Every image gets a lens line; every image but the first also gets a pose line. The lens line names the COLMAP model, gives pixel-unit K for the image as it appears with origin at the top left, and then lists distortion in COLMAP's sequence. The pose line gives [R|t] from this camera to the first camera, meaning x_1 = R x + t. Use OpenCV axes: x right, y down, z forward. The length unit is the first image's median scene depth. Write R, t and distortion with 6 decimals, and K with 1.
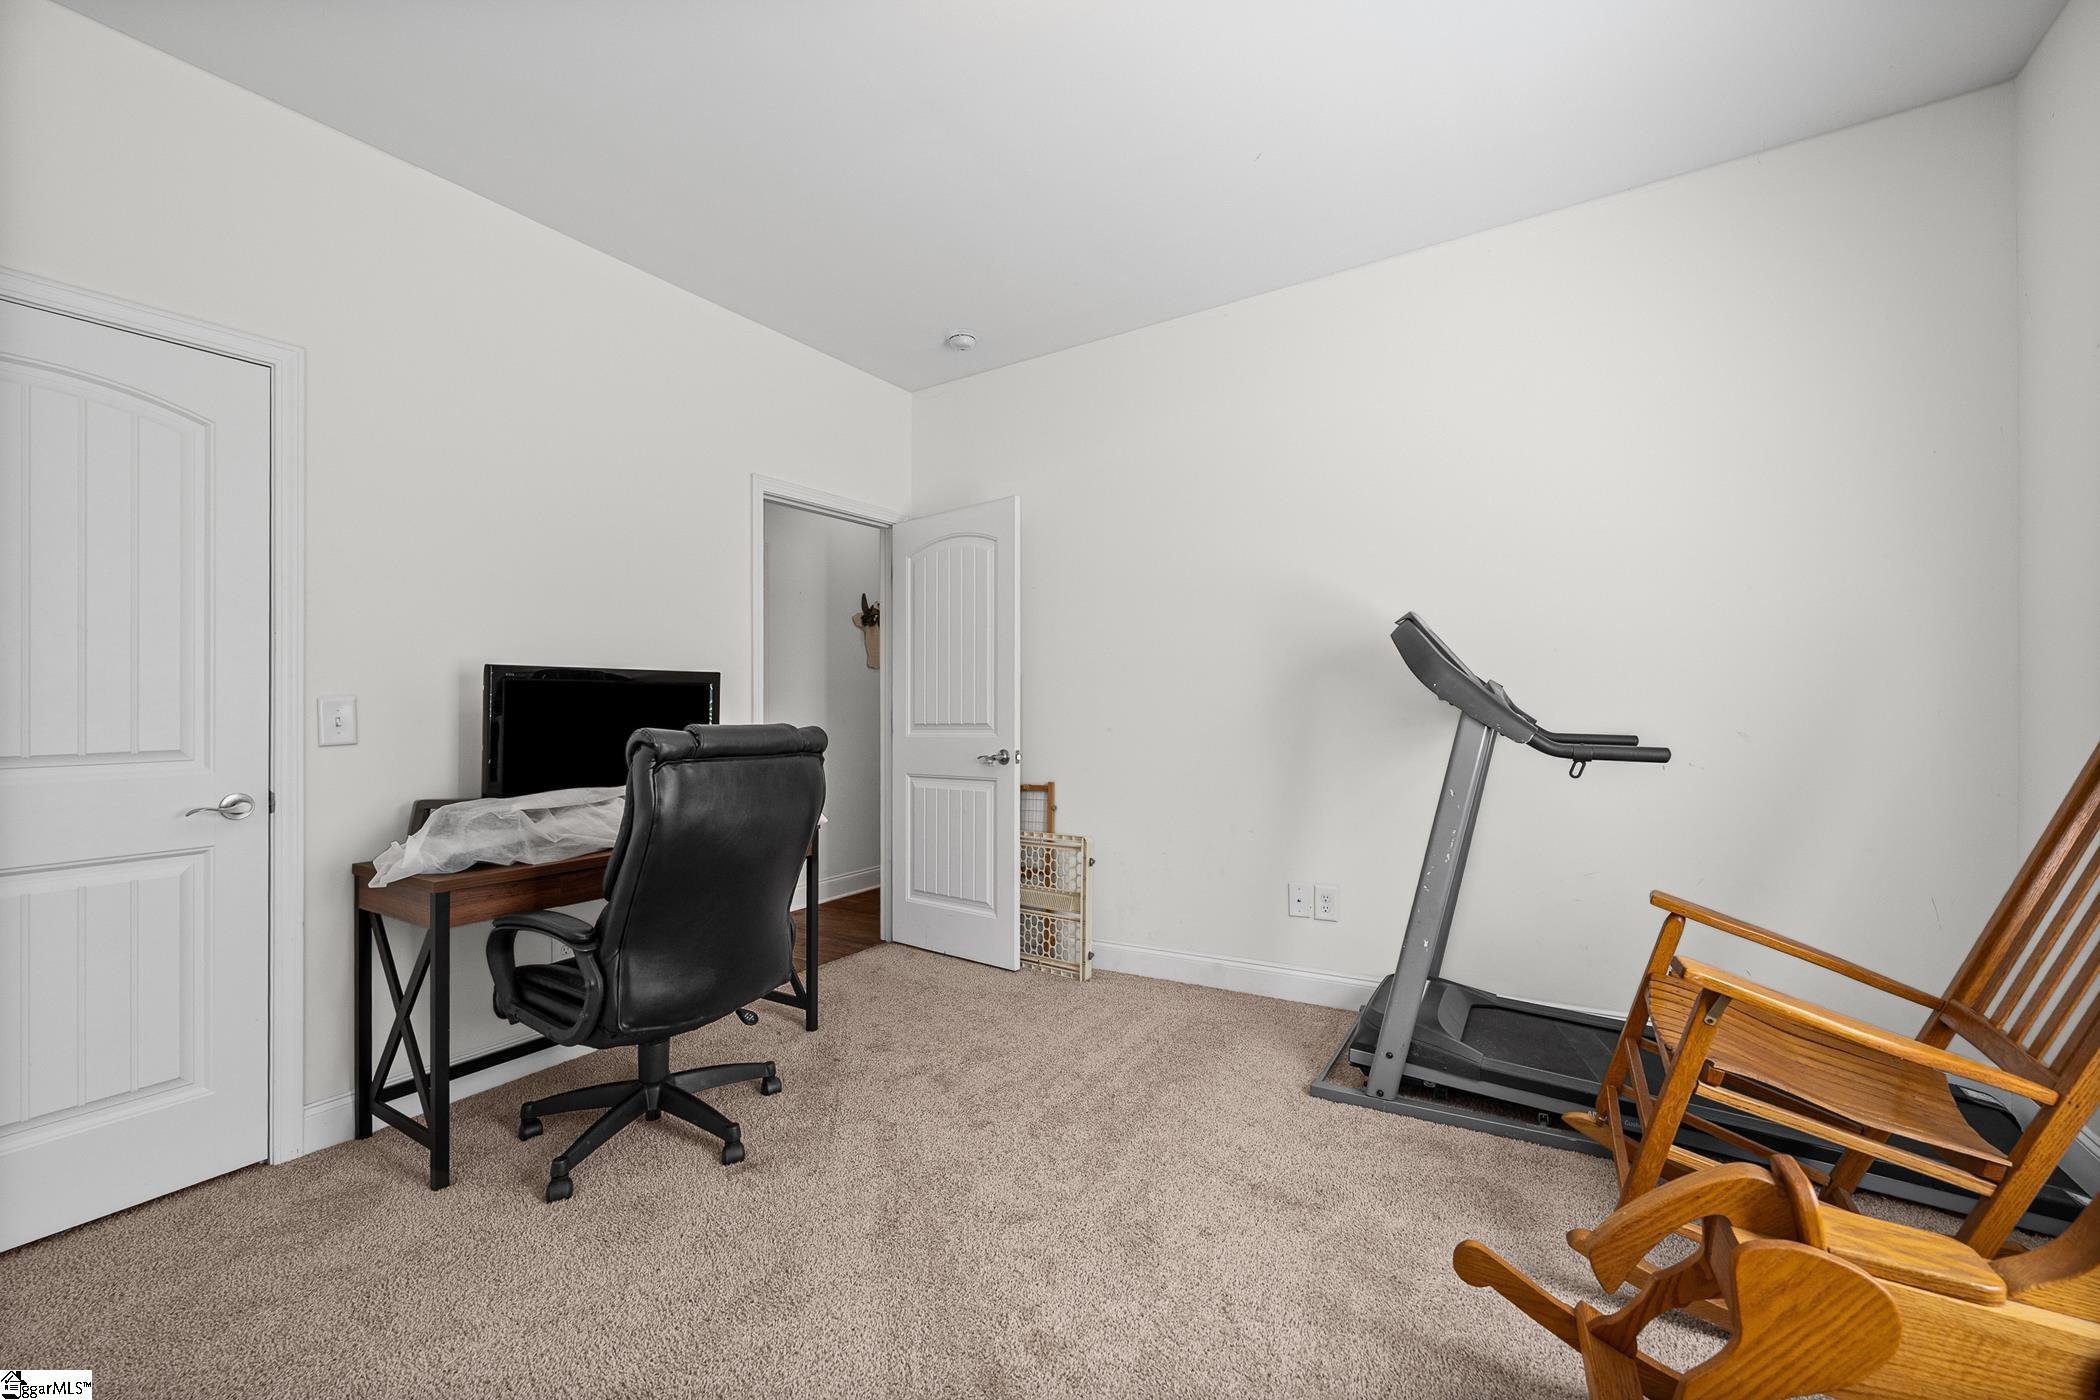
lens RADIAL K [[840.7, 0, 1050.0], [0, 840.7, 700.0], [0, 0, 1]] dist [-0.000701, -0.000096]
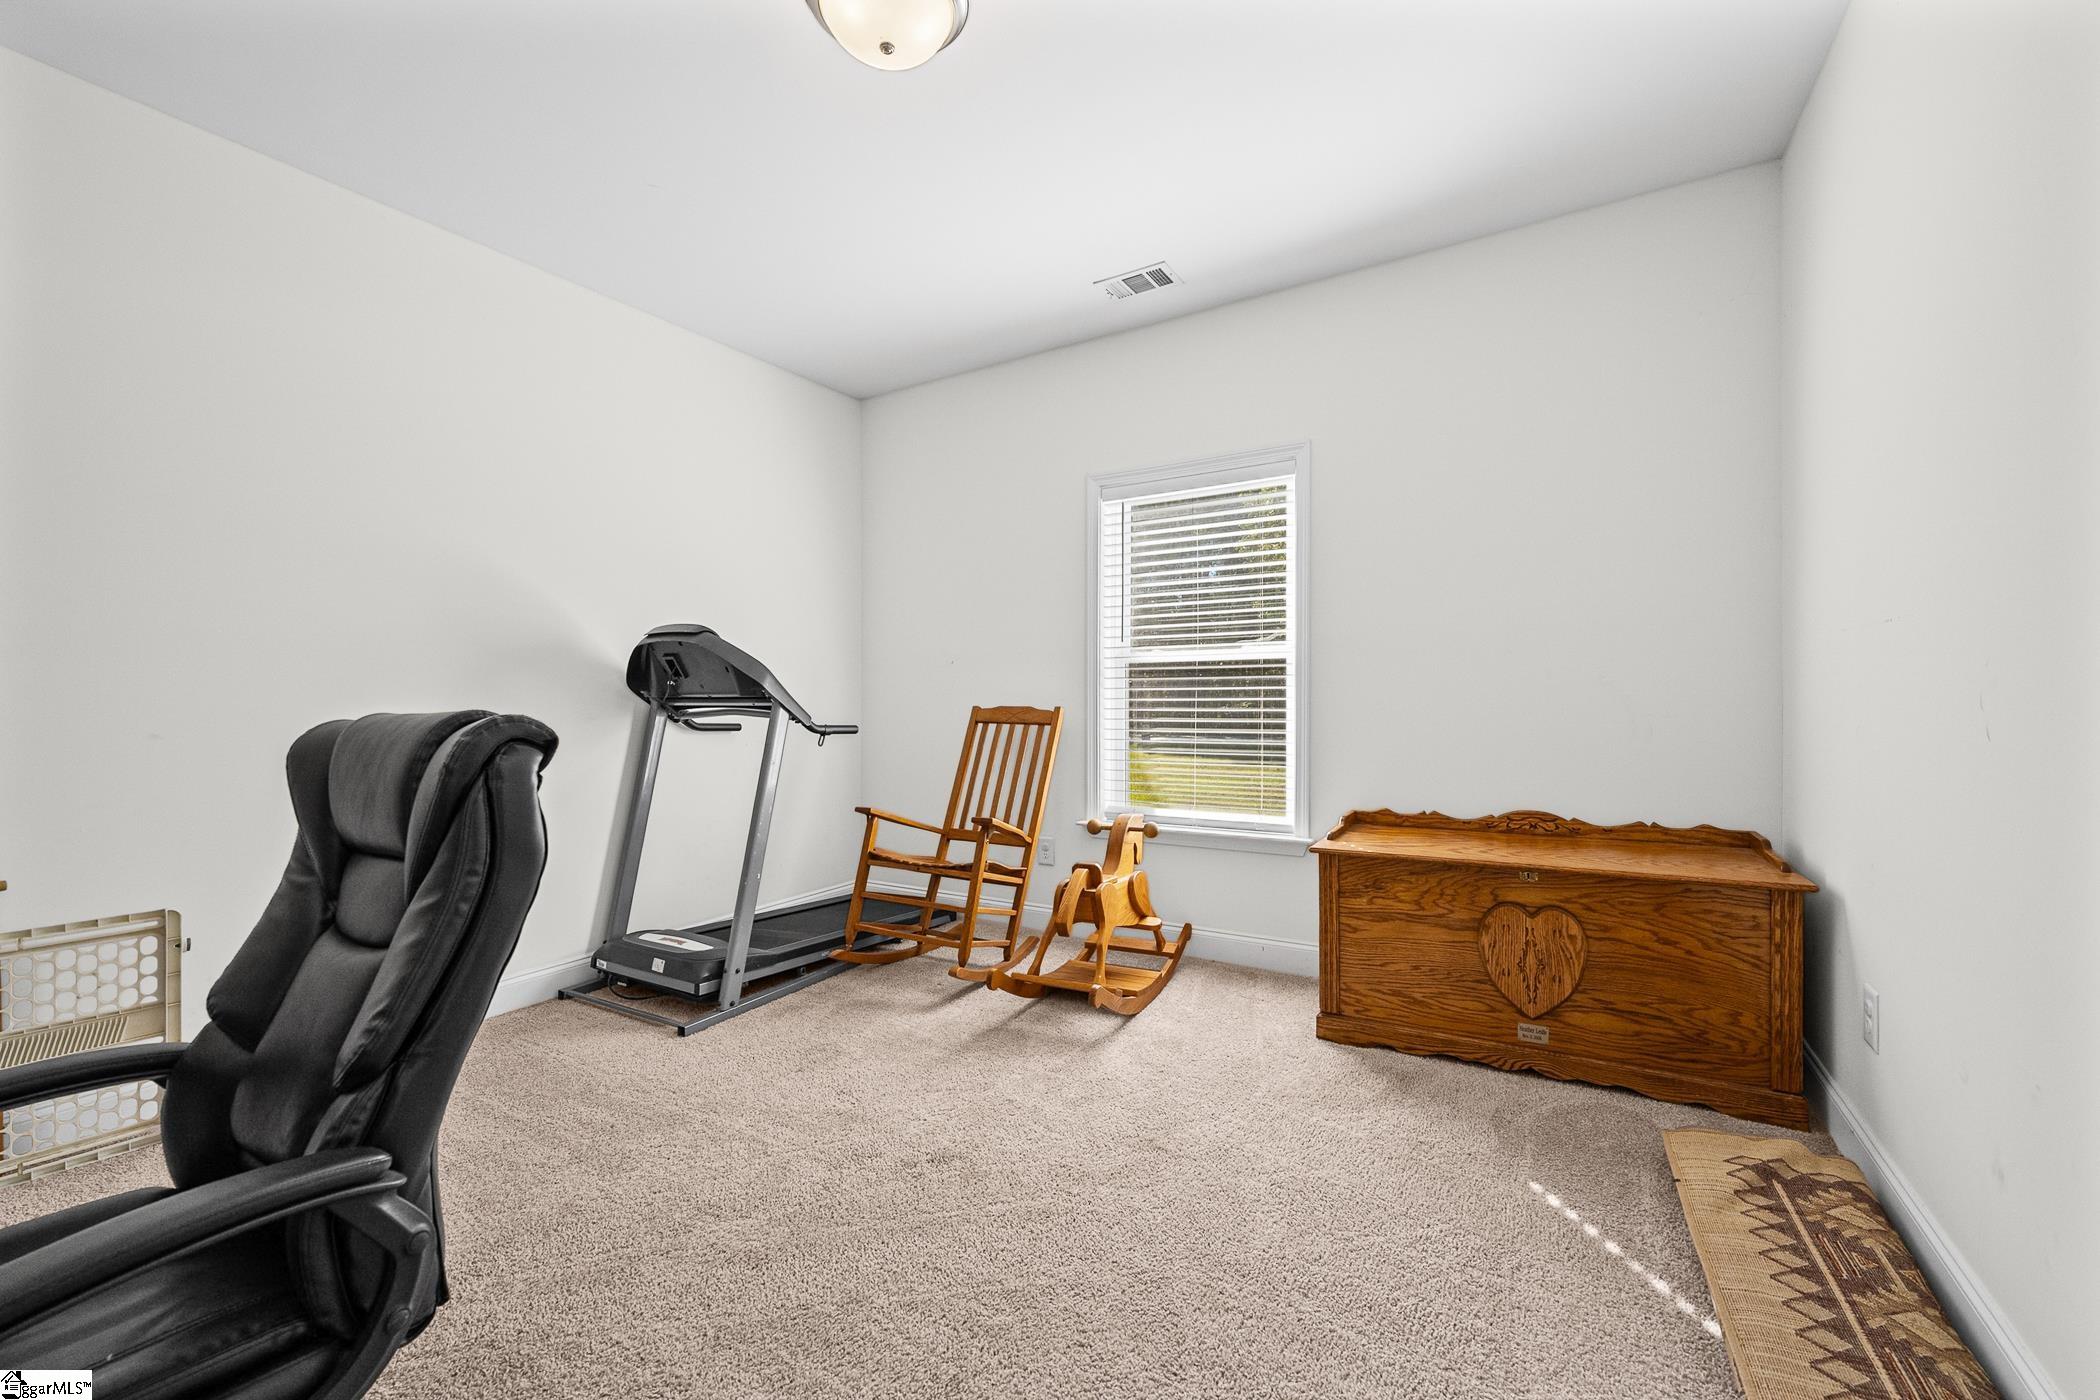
lens RADIAL K [[840.7, 0, 1050.0], [0, 840.7, 700.0], [0, 0, 1]] dist [-0.000701, -0.000096]
pose [[-0.007101, 0.005538, 0.999959, -0.944316], [-0.004430, 0.999975, -0.005570, 0.015339], [-0.999965, -0.004469, -0.007076, 0.573052]]
